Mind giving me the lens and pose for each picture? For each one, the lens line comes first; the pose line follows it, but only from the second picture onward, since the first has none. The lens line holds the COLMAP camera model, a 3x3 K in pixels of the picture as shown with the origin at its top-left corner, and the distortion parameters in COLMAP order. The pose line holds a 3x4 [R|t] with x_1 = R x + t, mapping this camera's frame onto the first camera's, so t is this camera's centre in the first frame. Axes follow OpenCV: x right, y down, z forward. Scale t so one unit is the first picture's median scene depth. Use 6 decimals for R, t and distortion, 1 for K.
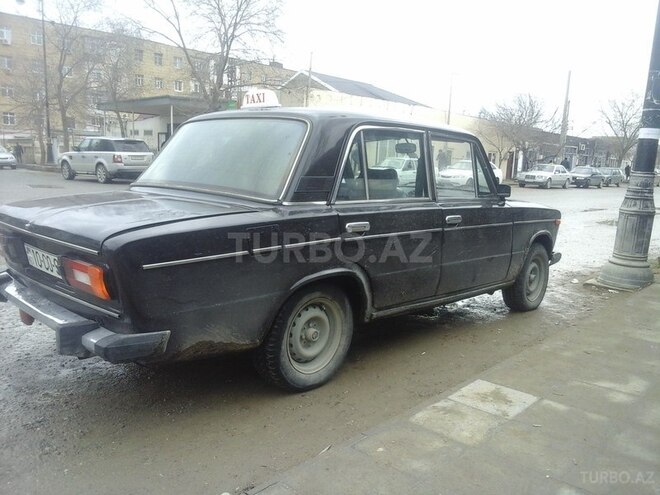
lens RADIAL K [[539.1, 0, 333.2], [0, 539.1, 264.0], [0, 0, 1]] dist [0.009944, -0.001074]
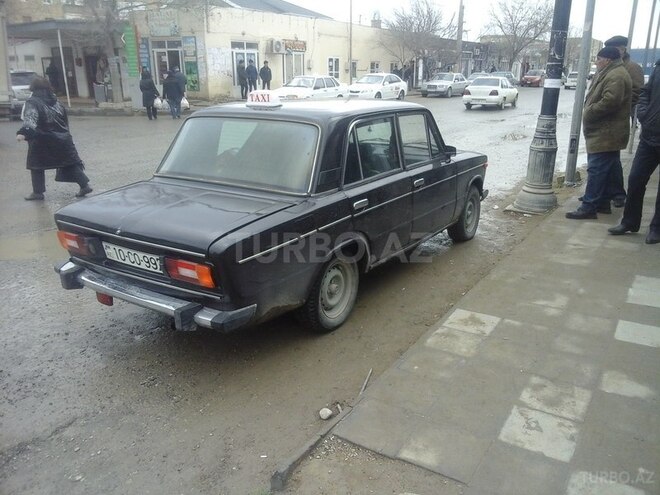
lens RADIAL K [[540.2, 0, 330.0], [0, 540.2, 247.5], [0, 0, 1]] dist [0.046296, -0.102964]
pose [[0.983605, -0.094381, 0.153665, -0.207417], [0.074376, 0.988575, 0.131105, -0.123617], [-0.164283, -0.117527, 0.979387, -0.248448]]
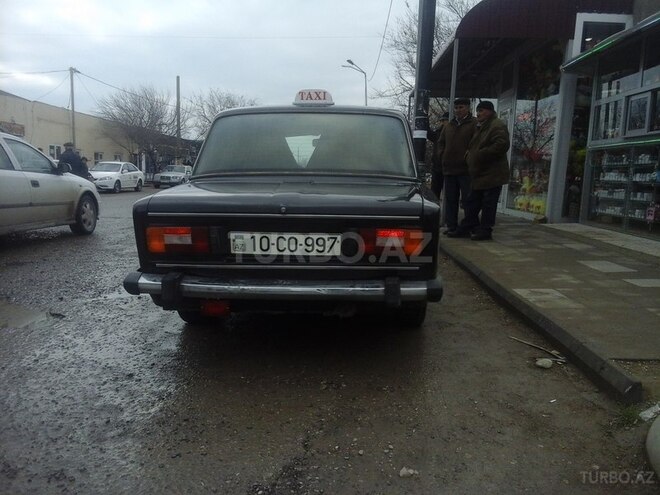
lens RADIAL K [[539.1, 0, 333.2], [0, 539.1, 264.0], [0, 0, 1]] dist [0.009944, -0.001074]
pose [[0.765213, -0.136566, 0.629126, -0.886296], [0.139793, 0.989172, 0.044690, 0.003621], [-0.628417, 0.053750, 0.776018, 0.094939]]
